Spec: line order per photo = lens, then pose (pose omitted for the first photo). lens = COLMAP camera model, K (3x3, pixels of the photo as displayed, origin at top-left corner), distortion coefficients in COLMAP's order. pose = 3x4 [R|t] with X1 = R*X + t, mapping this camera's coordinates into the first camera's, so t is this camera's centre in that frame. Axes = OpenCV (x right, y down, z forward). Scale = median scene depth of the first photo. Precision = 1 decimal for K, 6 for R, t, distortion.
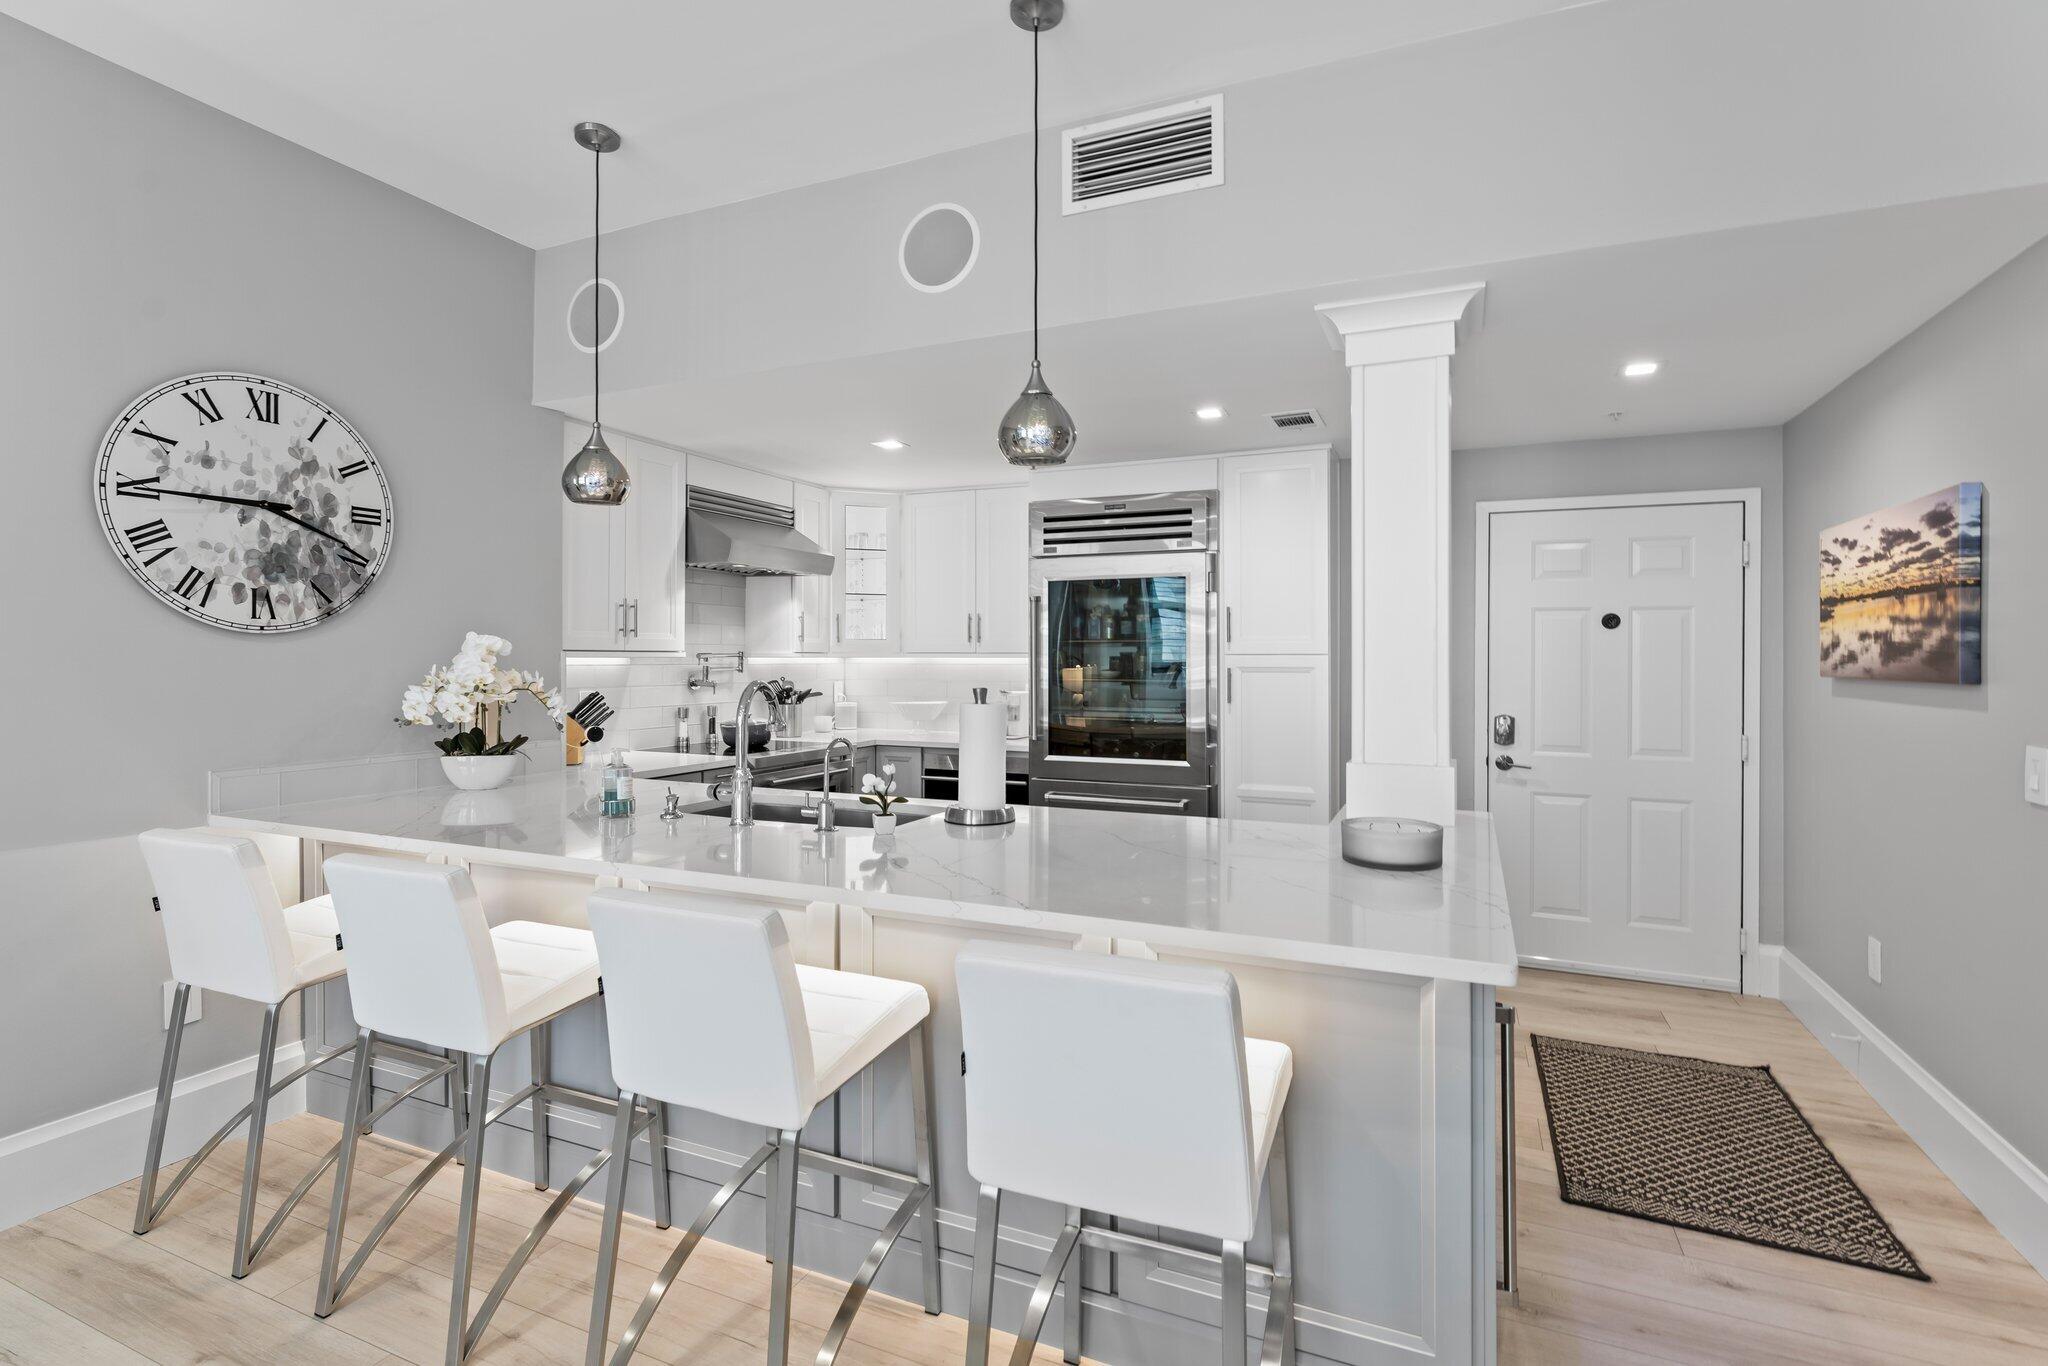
lens RADIAL K [[997.6, 0, 1009.0], [0, 997.6, 667.2], [0, 0, 1]] dist [0.003770, 0.002017]
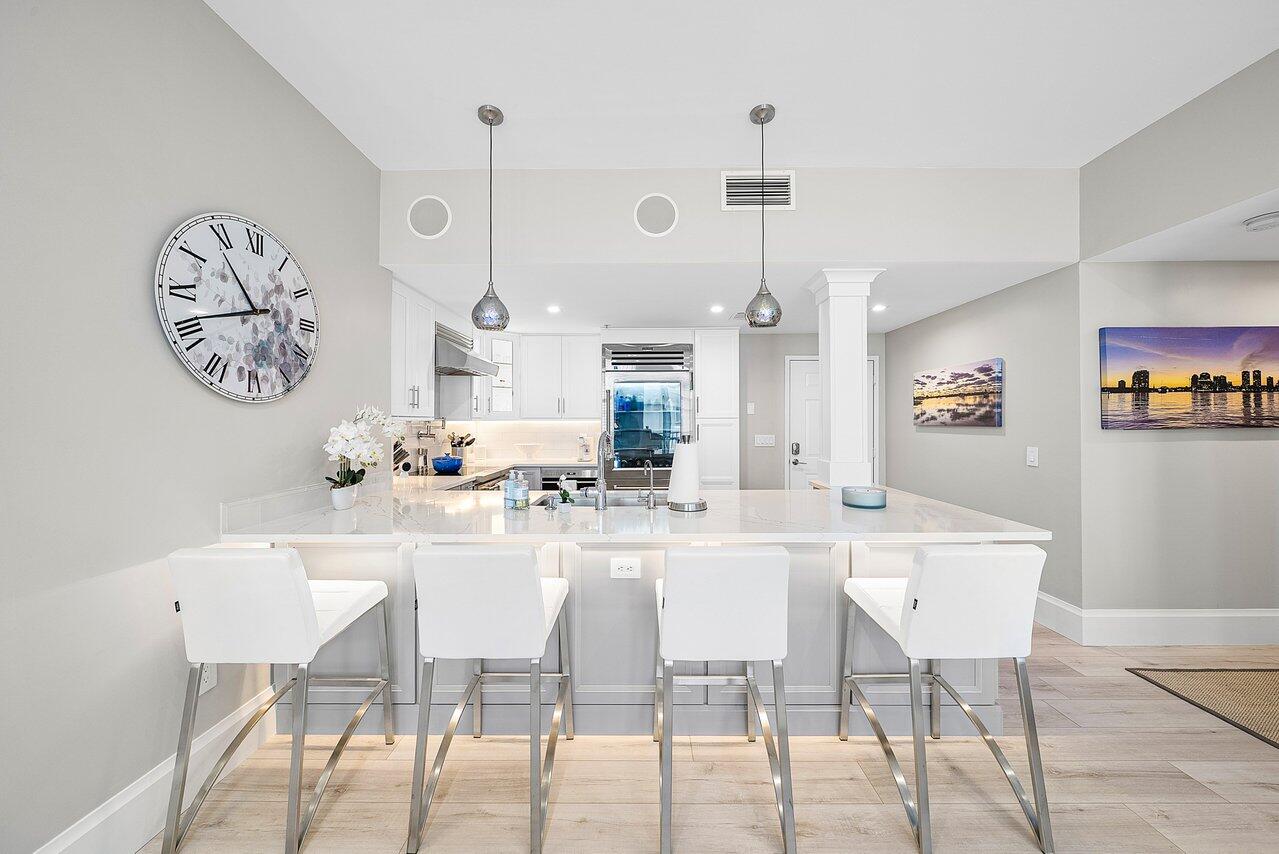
lens RADIAL K [[467.2, 0, 635.0], [0, 467.2, 419.3], [0, 0, 1]] dist [0.002083, 0.000016]
pose [[0.911627, -0.002999, 0.411008, -0.498920], [0.009086, 0.999876, -0.012857, 0.002850], [-0.410919, 0.015456, 0.911541, 0.167434]]
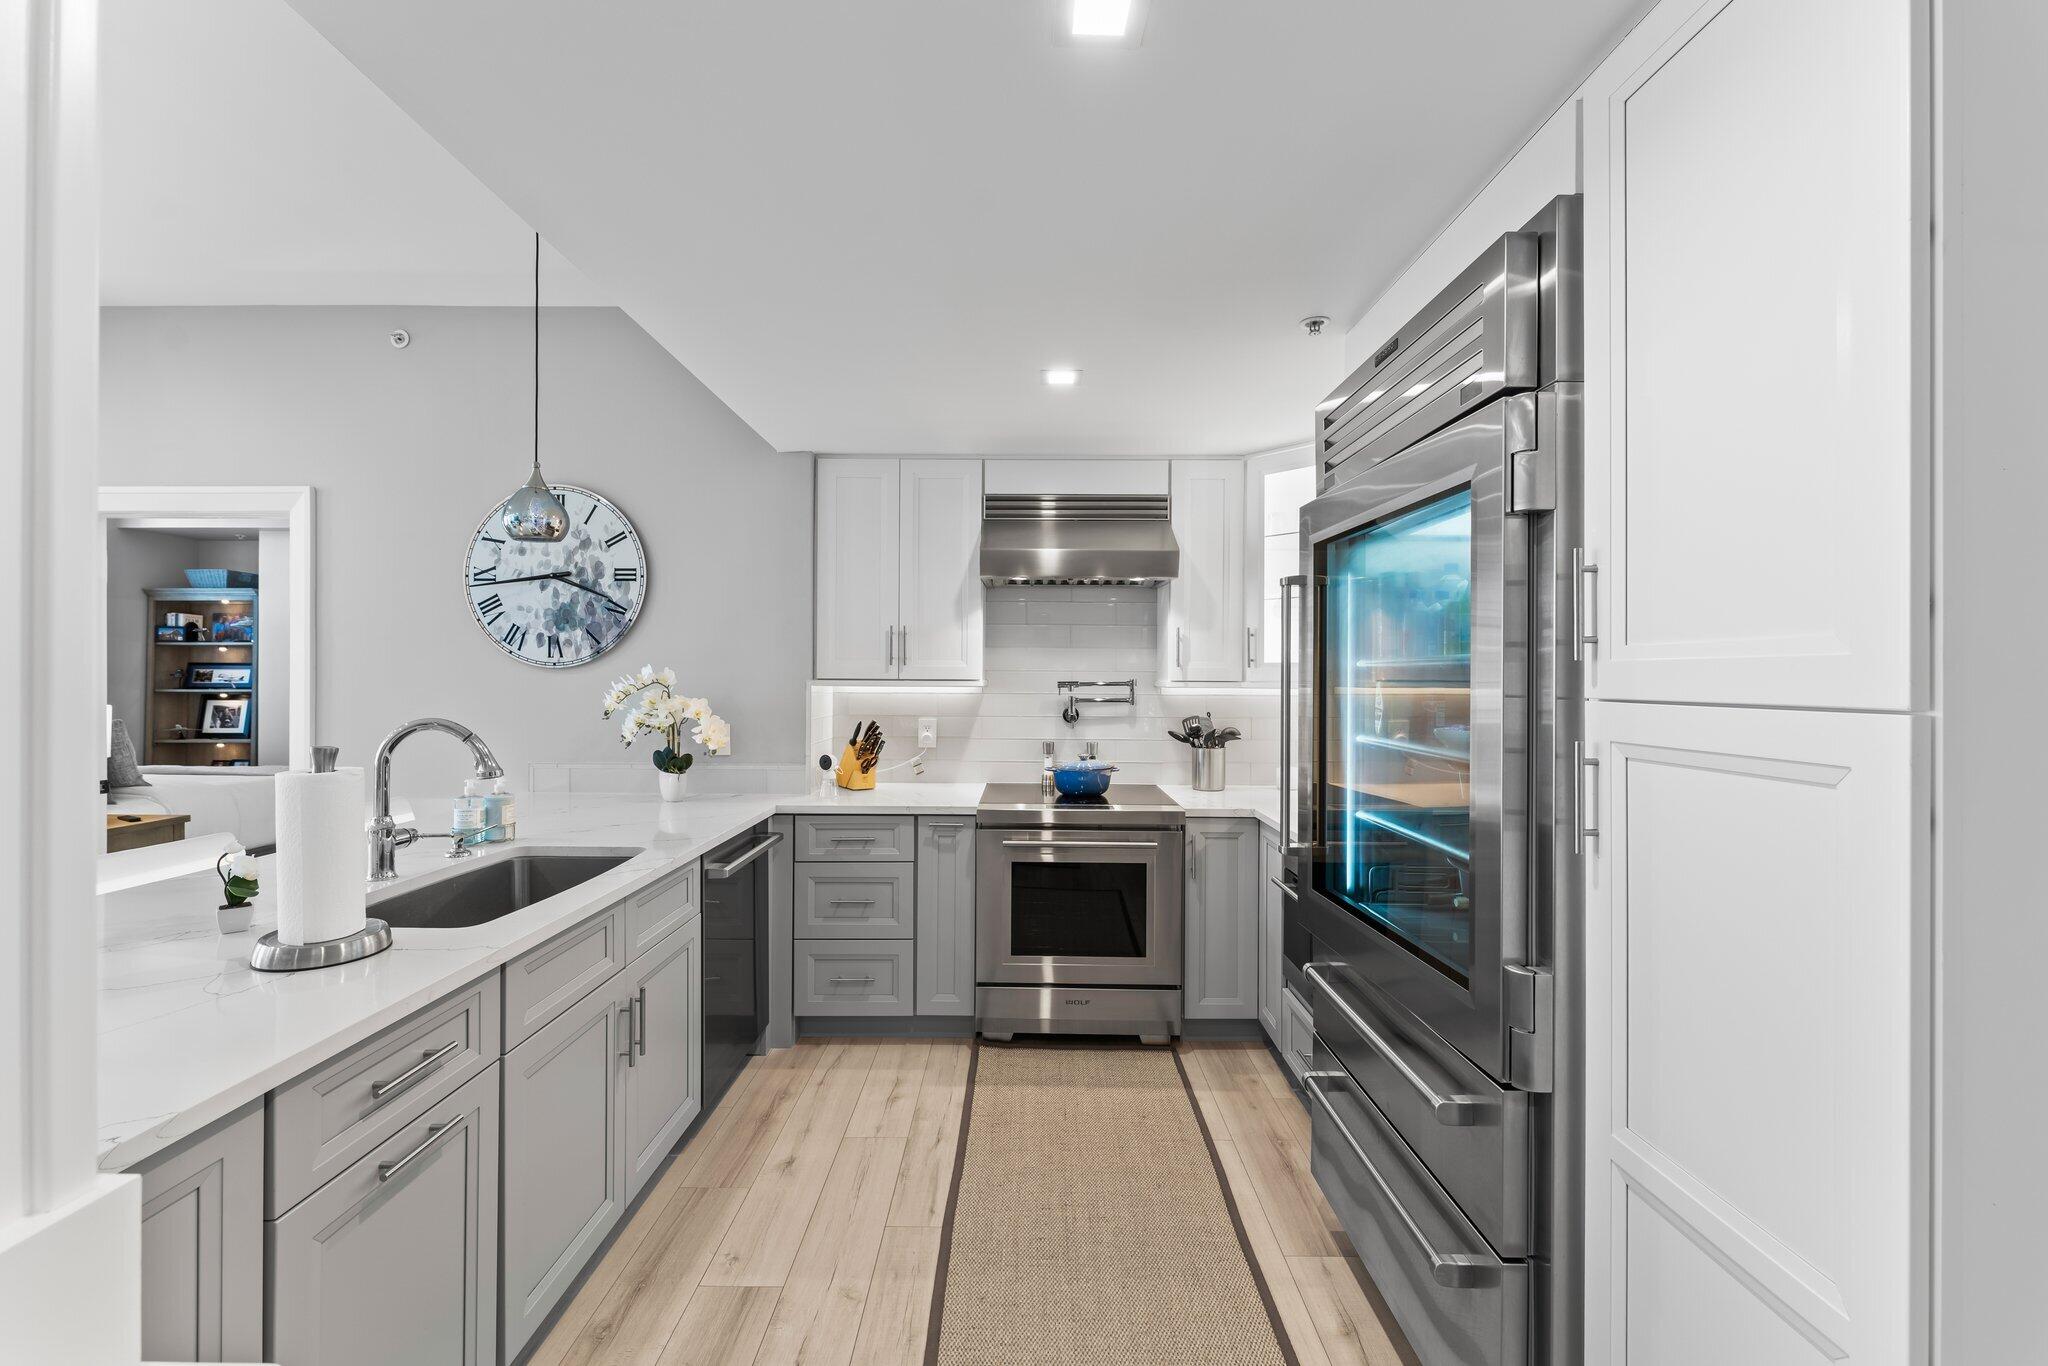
lens RADIAL K [[799.6, 0, 958.9], [0, 799.6, 689.1], [0, 0, 1]] dist [0.008897, 0.000176]
pose [[0.397780, 0.014525, -0.917366, 0.482536], [-0.012586, 0.999867, 0.010374, -0.021587], [0.917394, 0.007419, 0.397910, 1.015630]]
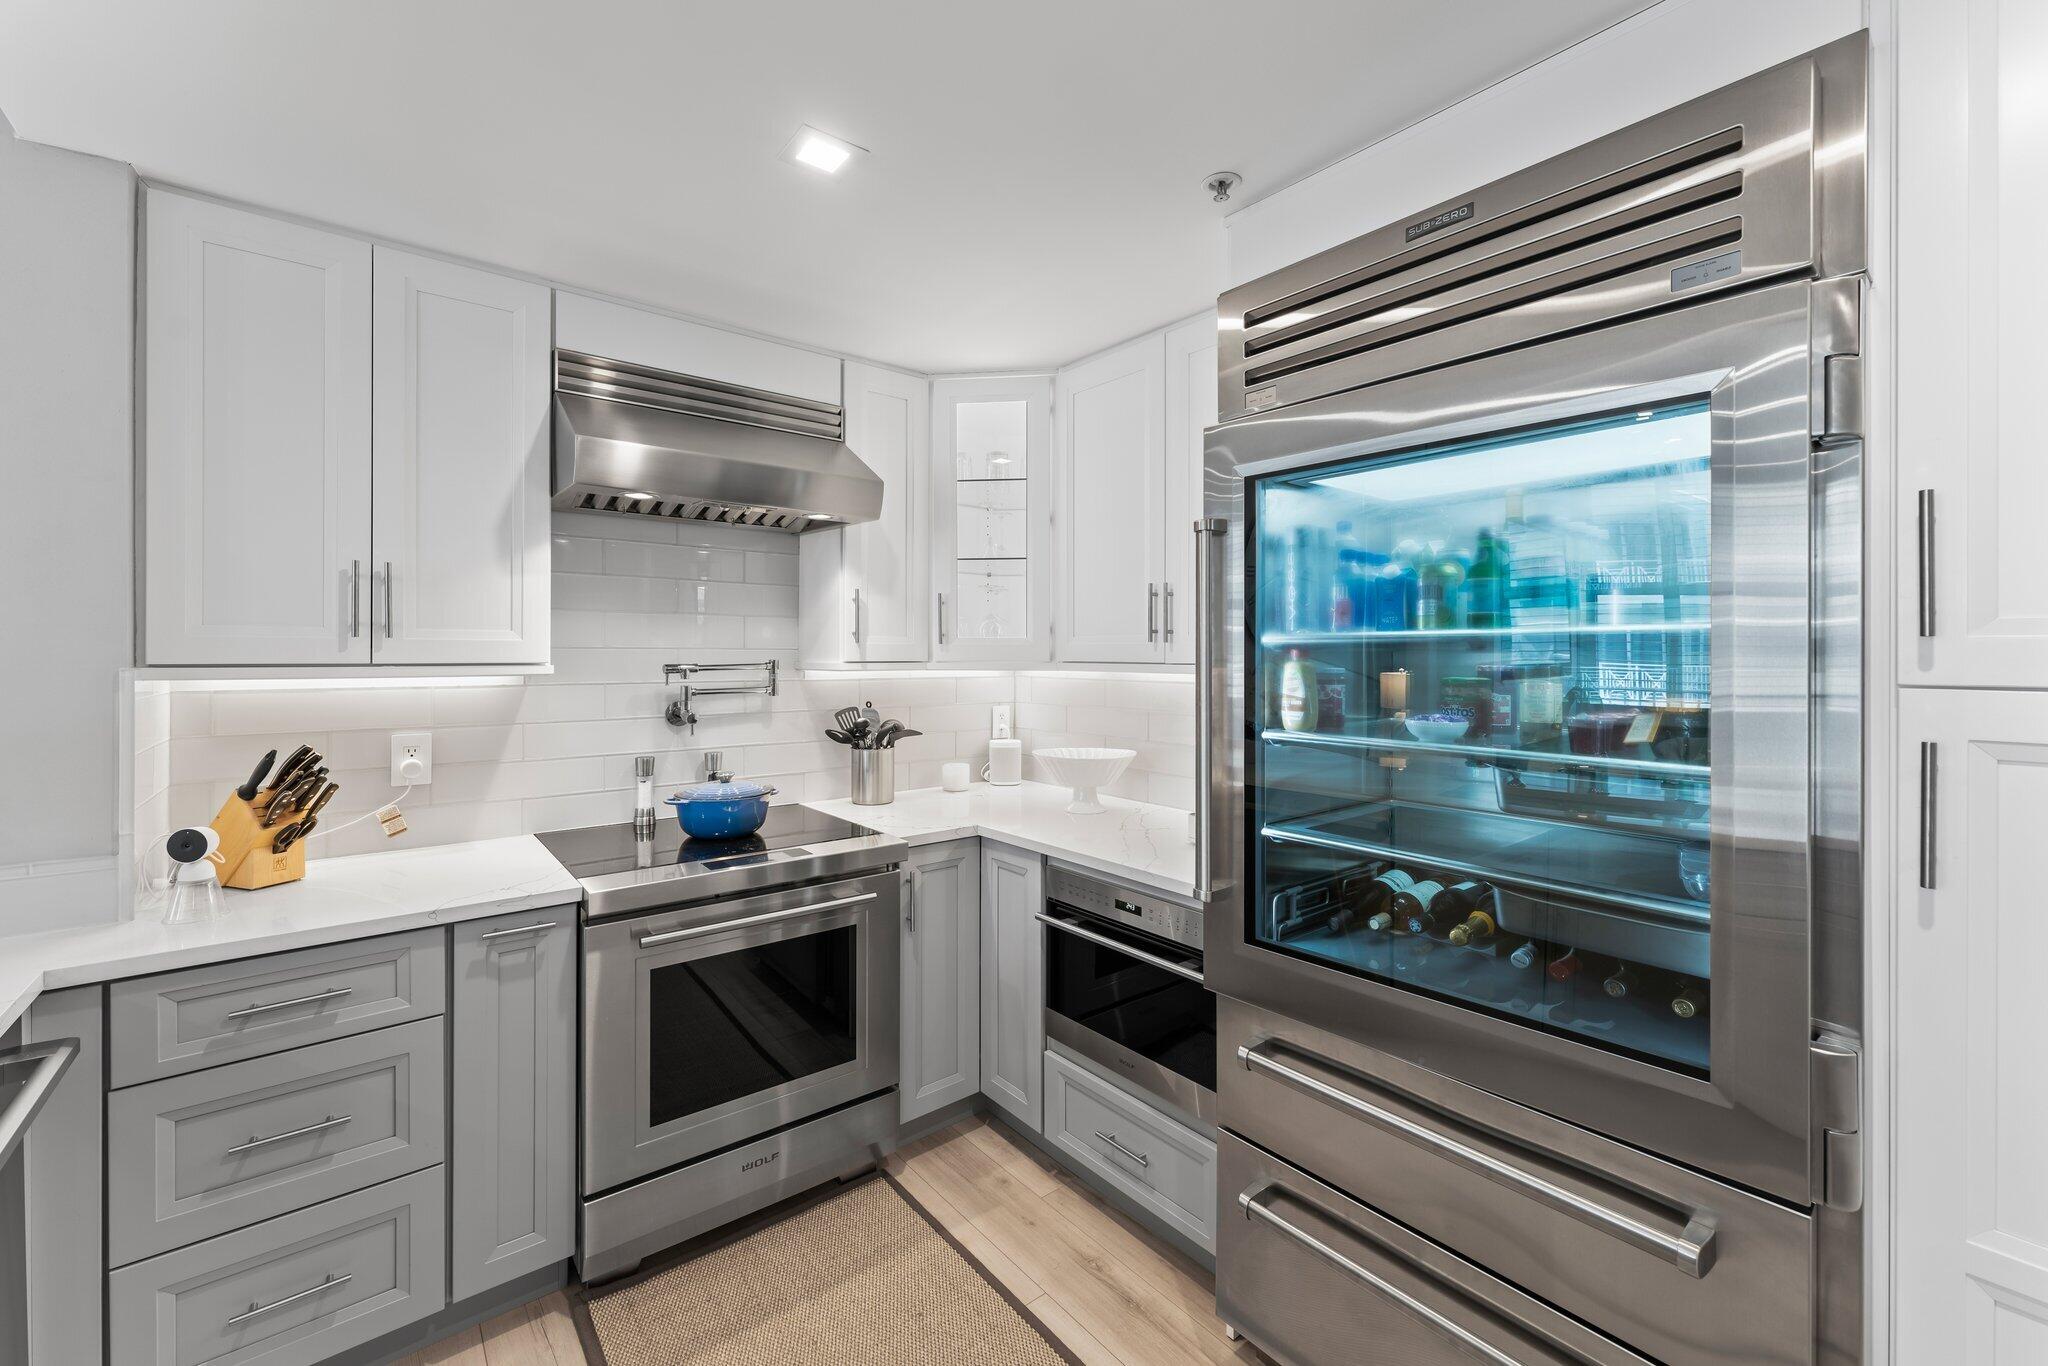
lens RADIAL K [[859.2, 0, 1028.9], [0, 859.2, 662.2], [0, 0, 1]] dist [0.002466, -0.000611]
pose [[0.906684, 0.001124, -0.421810, 0.142034], [-0.001678, 0.999998, -0.000941, -0.024068], [0.421808, 0.001561, 0.906684, 1.015359]]
